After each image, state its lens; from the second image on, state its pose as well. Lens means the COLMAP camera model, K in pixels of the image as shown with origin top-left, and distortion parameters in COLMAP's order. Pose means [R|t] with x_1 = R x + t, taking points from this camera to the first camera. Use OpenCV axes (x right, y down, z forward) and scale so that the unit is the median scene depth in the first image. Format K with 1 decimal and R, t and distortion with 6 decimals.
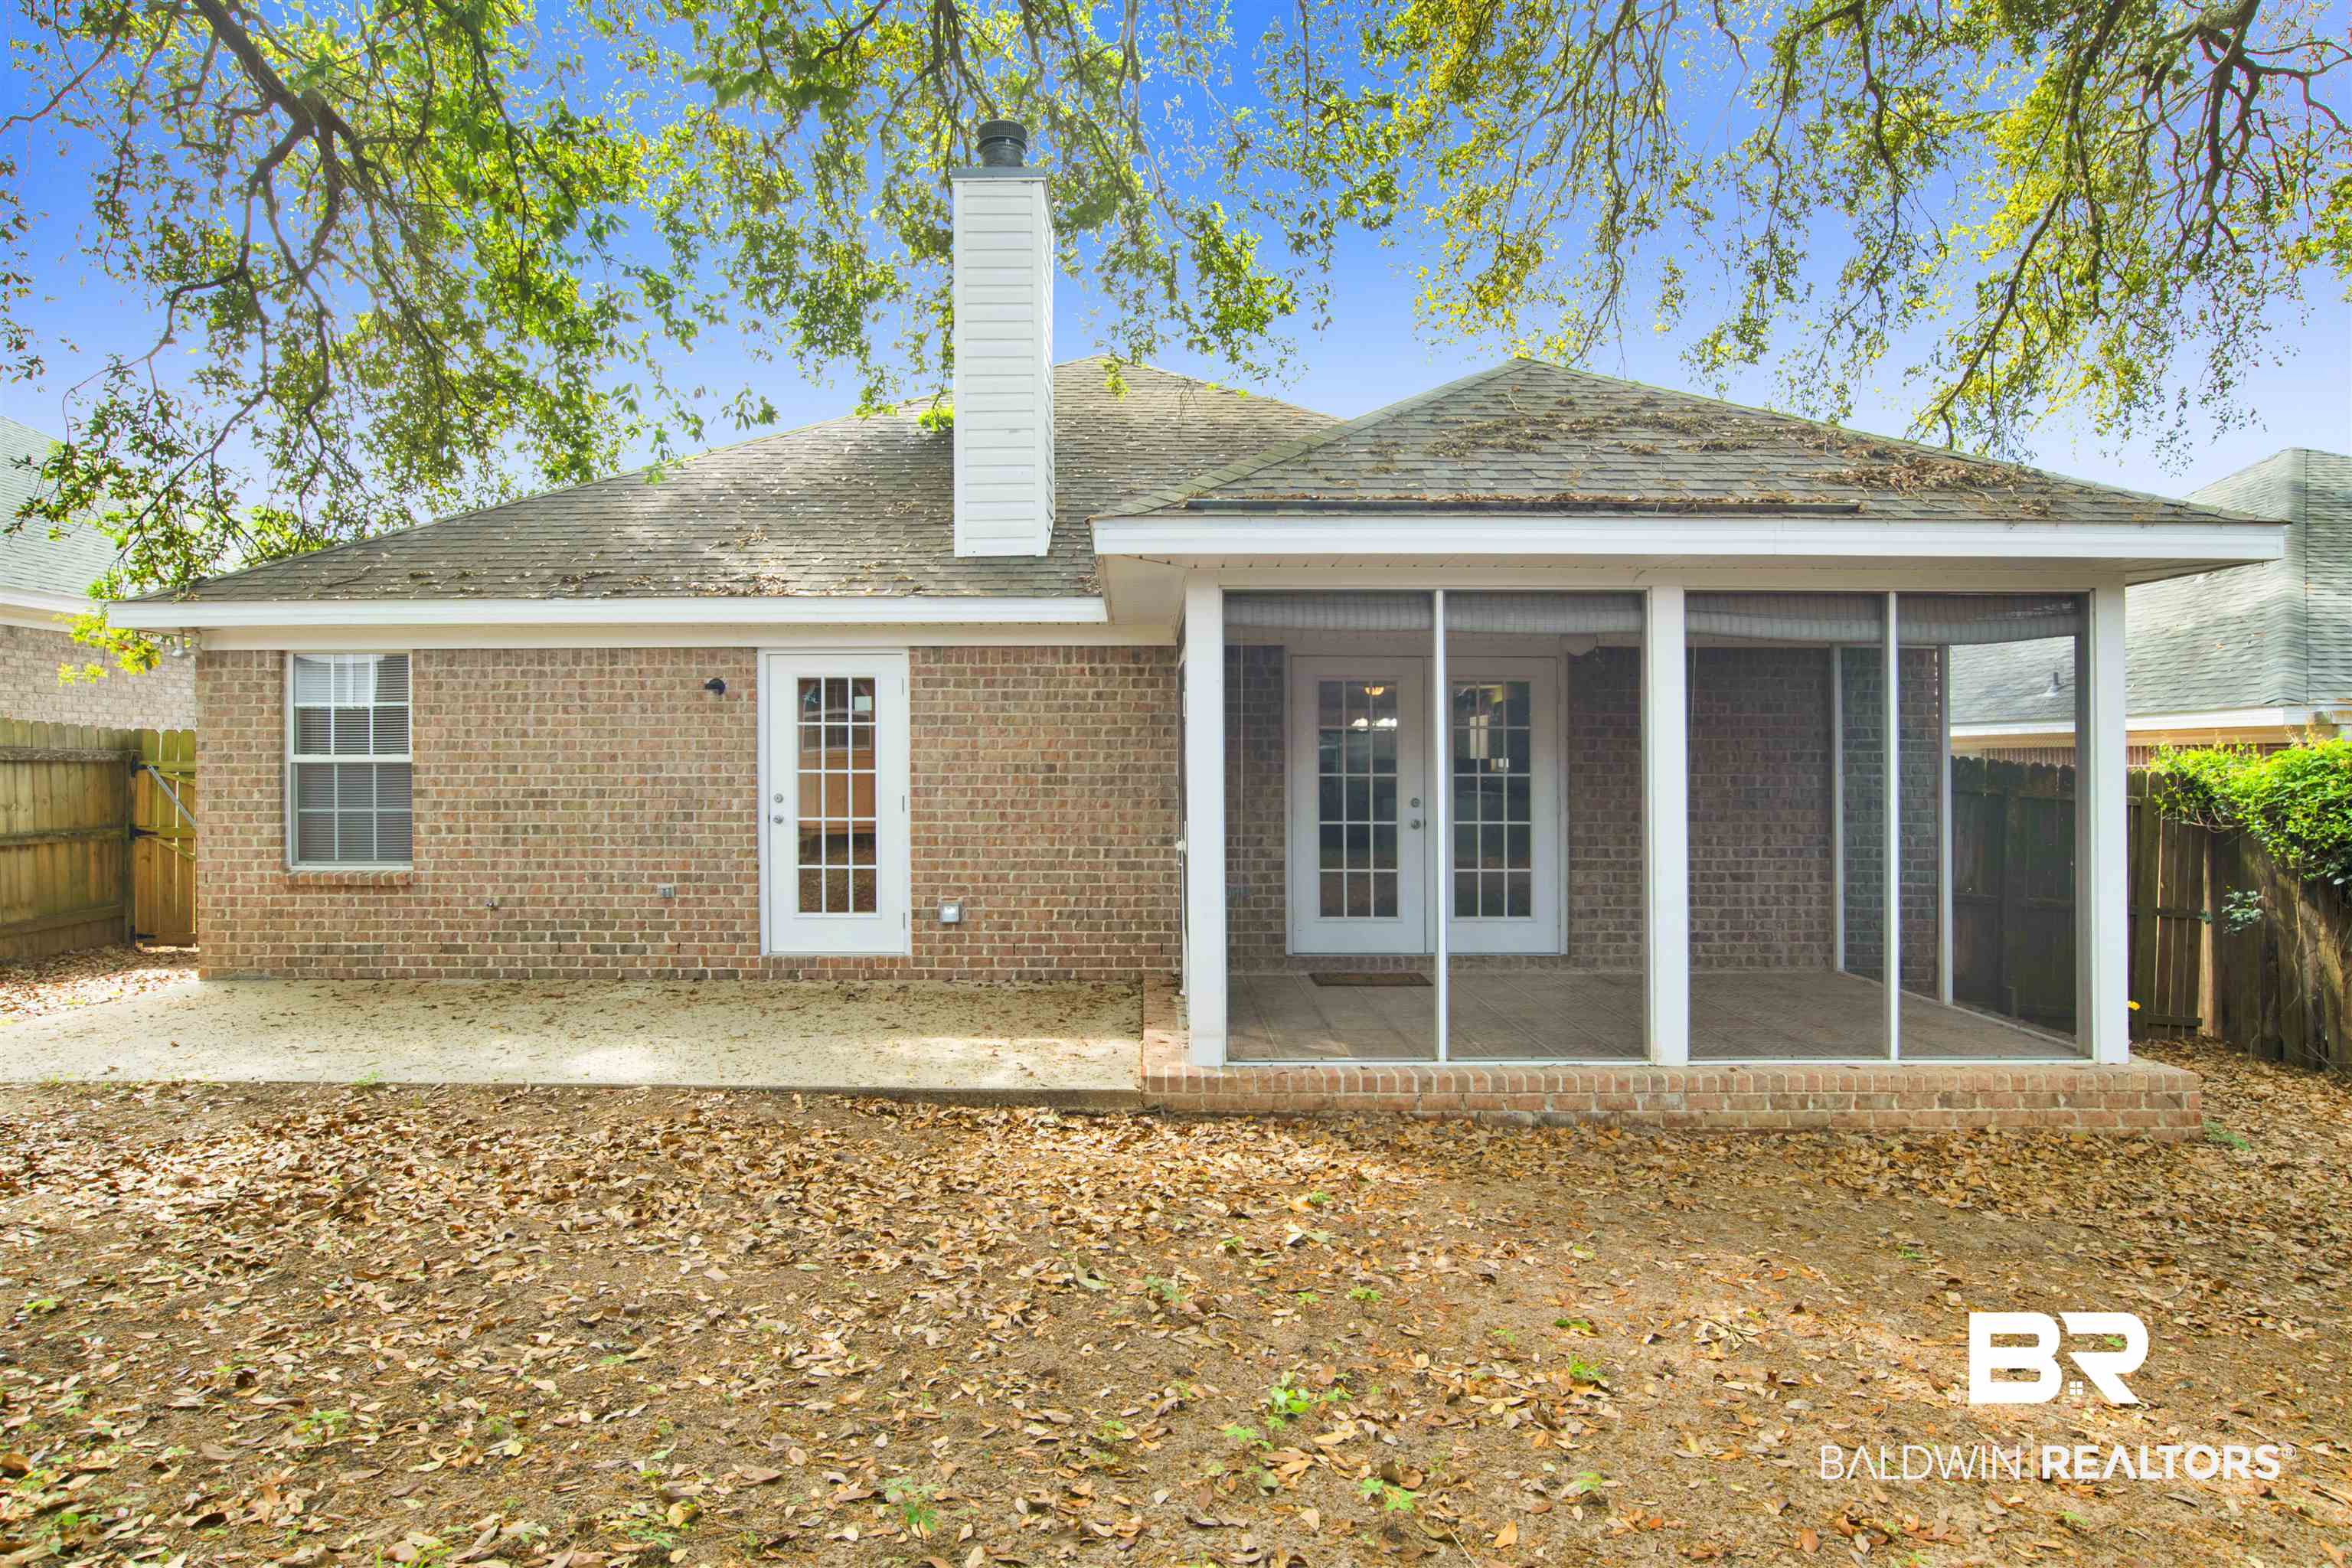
lens RADIAL K [[1262.4, 0, 1182.3], [0, 1262.4, 776.7], [0, 0, 1]] dist [-0.045313, 0.007036]
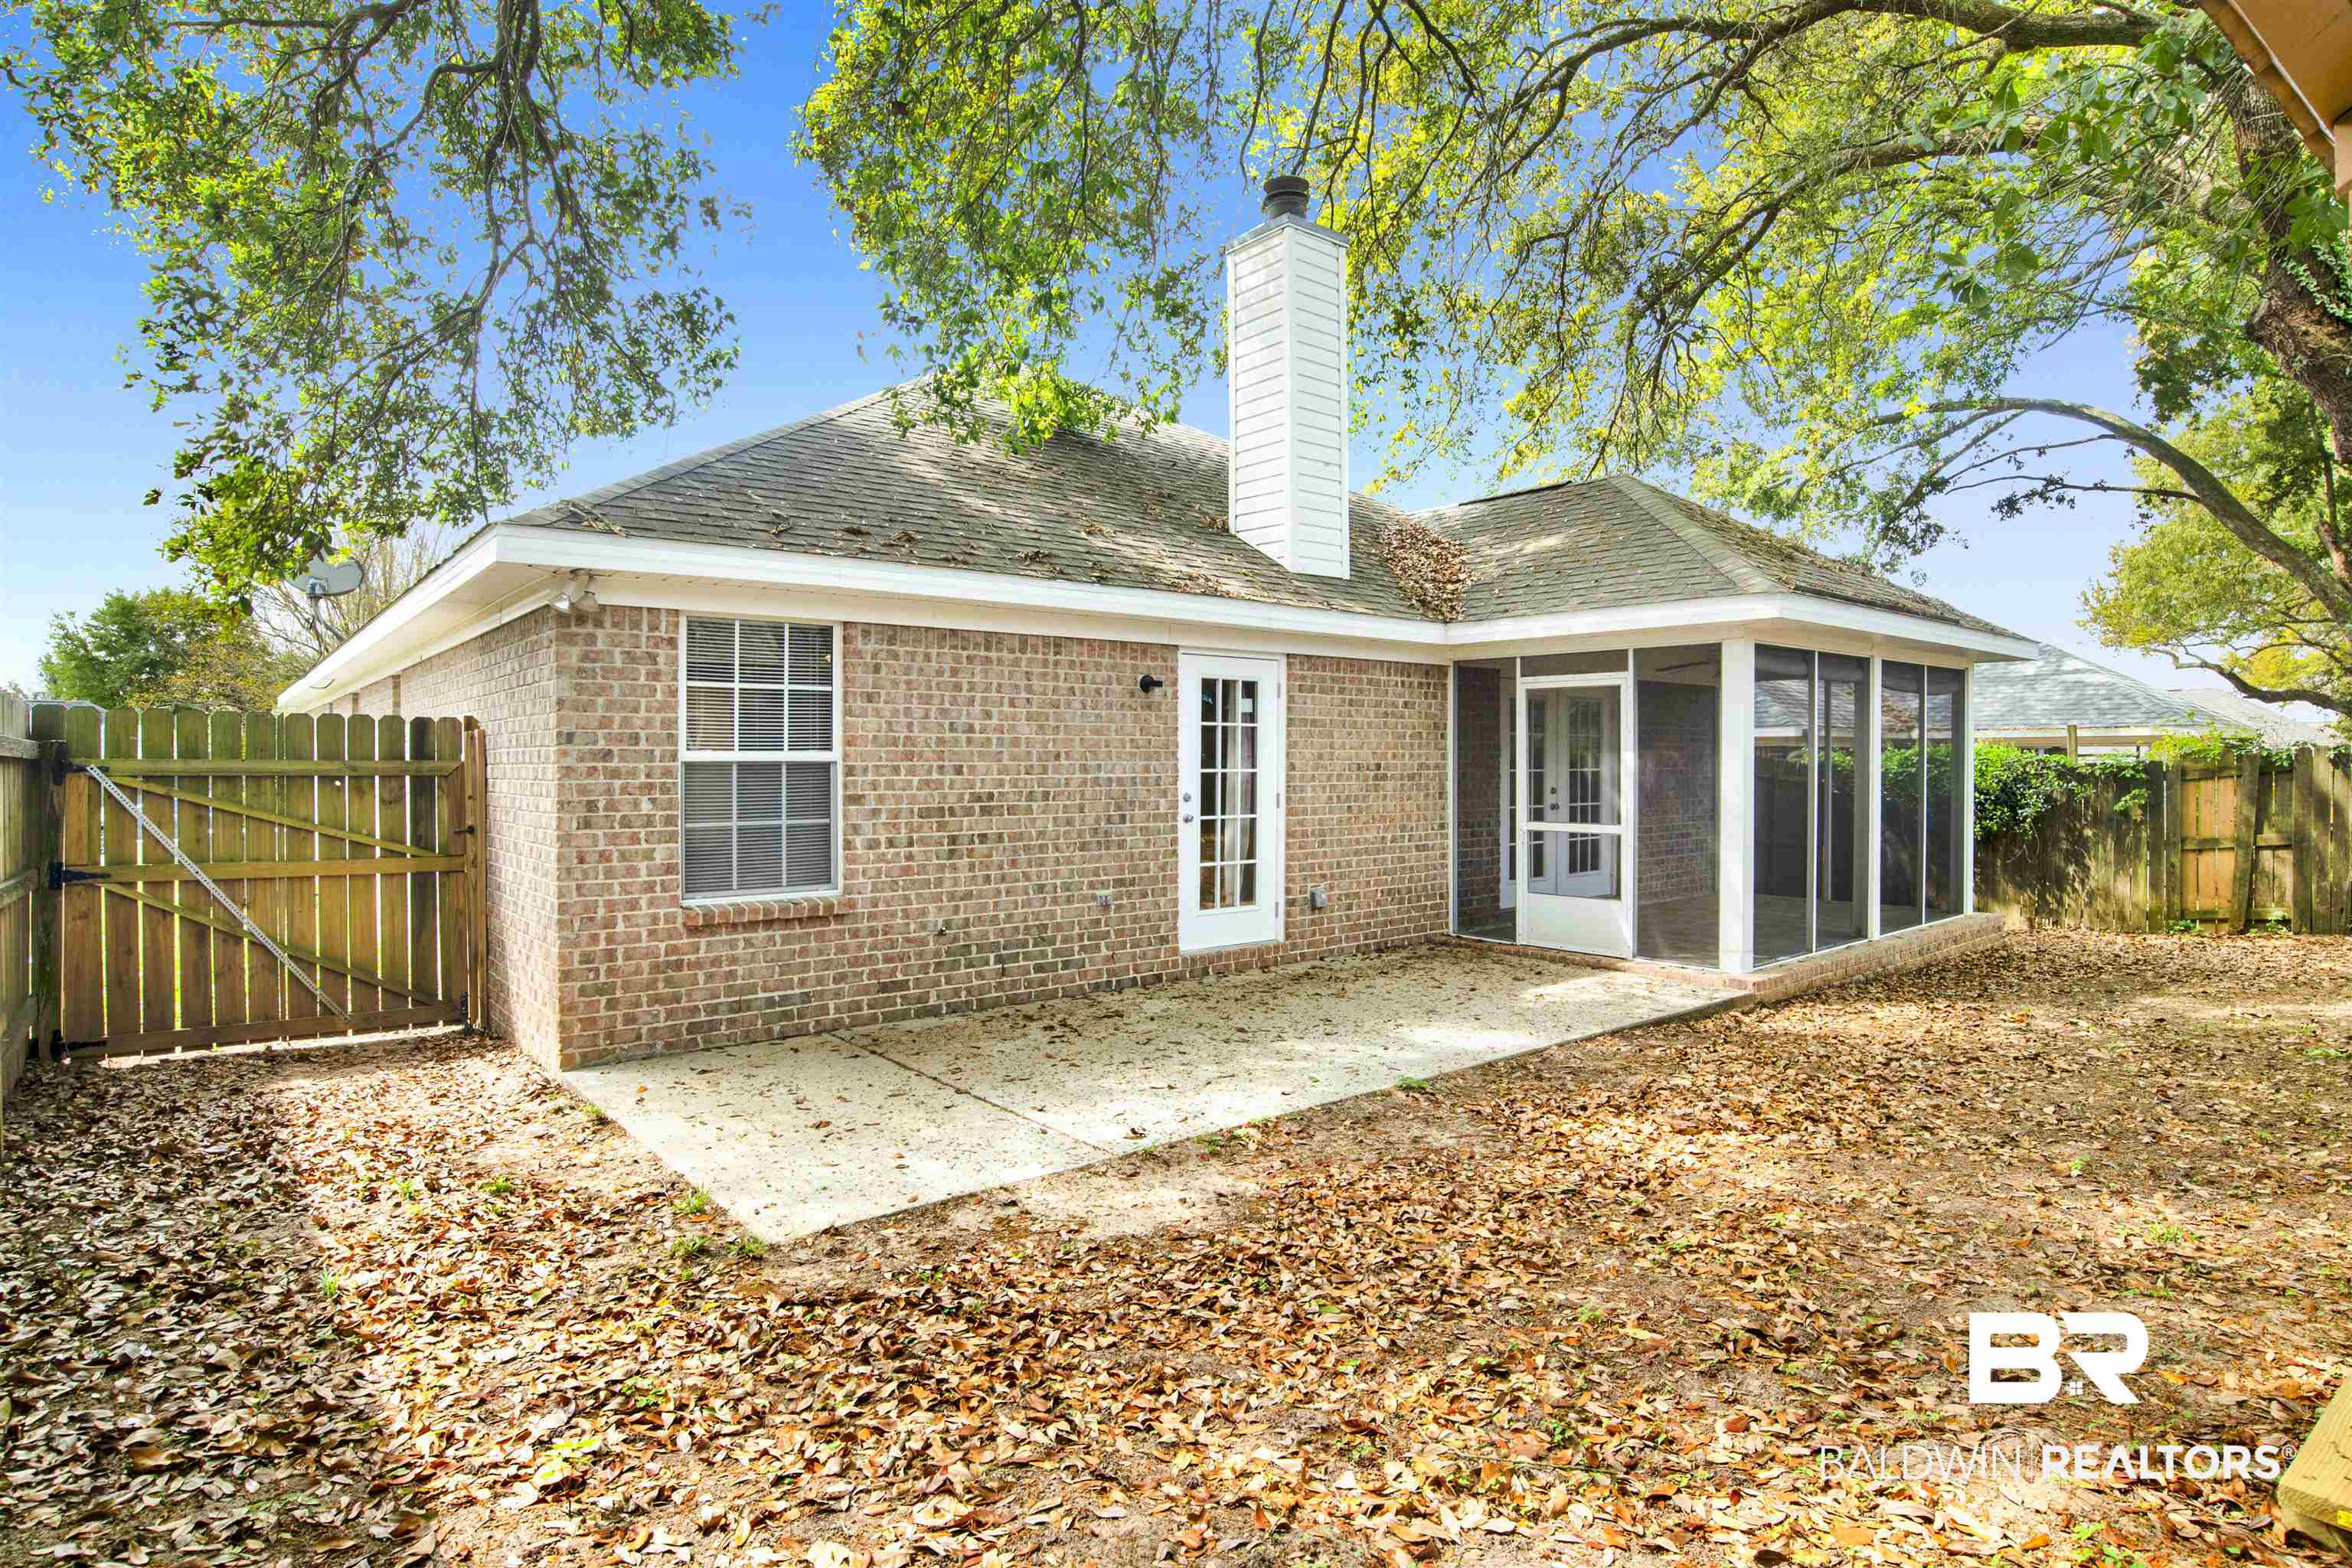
lens RADIAL K [[1262.4, 0, 1185.2], [0, 1262.4, 782.4], [0, 0, 1]] dist [-0.045313, 0.007036]
pose [[0.767778, -0.010403, 0.640631, -0.976226], [0.016639, 0.999855, -0.003704, 0.008891], [-0.640500, 0.013503, 0.767840, 0.229820]]
